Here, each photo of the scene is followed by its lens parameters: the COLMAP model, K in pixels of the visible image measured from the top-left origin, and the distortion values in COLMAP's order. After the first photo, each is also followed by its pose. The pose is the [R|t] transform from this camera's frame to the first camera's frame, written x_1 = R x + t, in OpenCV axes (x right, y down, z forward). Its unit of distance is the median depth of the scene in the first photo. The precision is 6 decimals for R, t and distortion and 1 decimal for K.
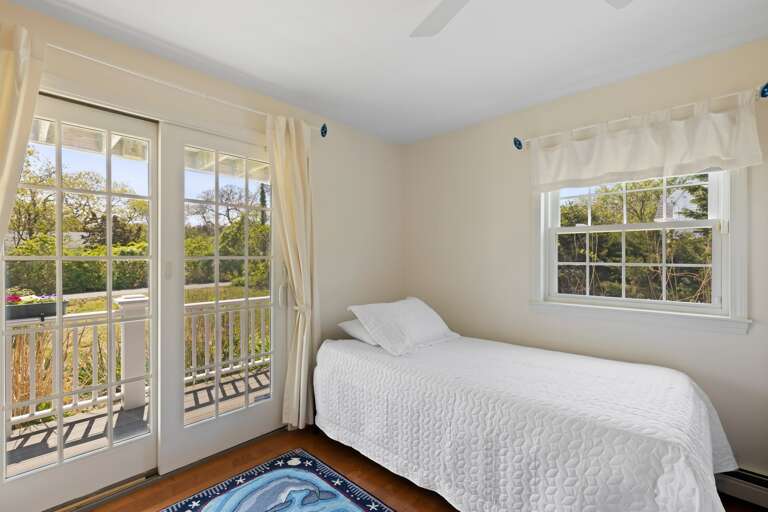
lens RADIAL K [[335.9, 0, 387.8], [0, 335.9, 259.3], [0, 0, 1]] dist [-0.002518, -0.004493]
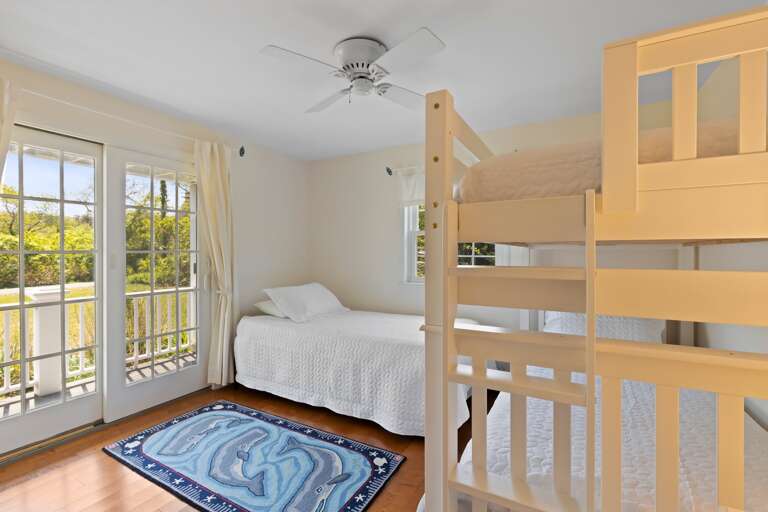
lens RADIAL K [[335.9, 0, 388.9], [0, 335.9, 249.4], [0, 0, 1]] dist [-0.002518, -0.004493]
pose [[0.970894, -0.000514, 0.239508, 0.048792], [0.003695, 0.999911, -0.012834, 0.003985], [-0.239480, 0.013346, 0.970809, -0.402148]]
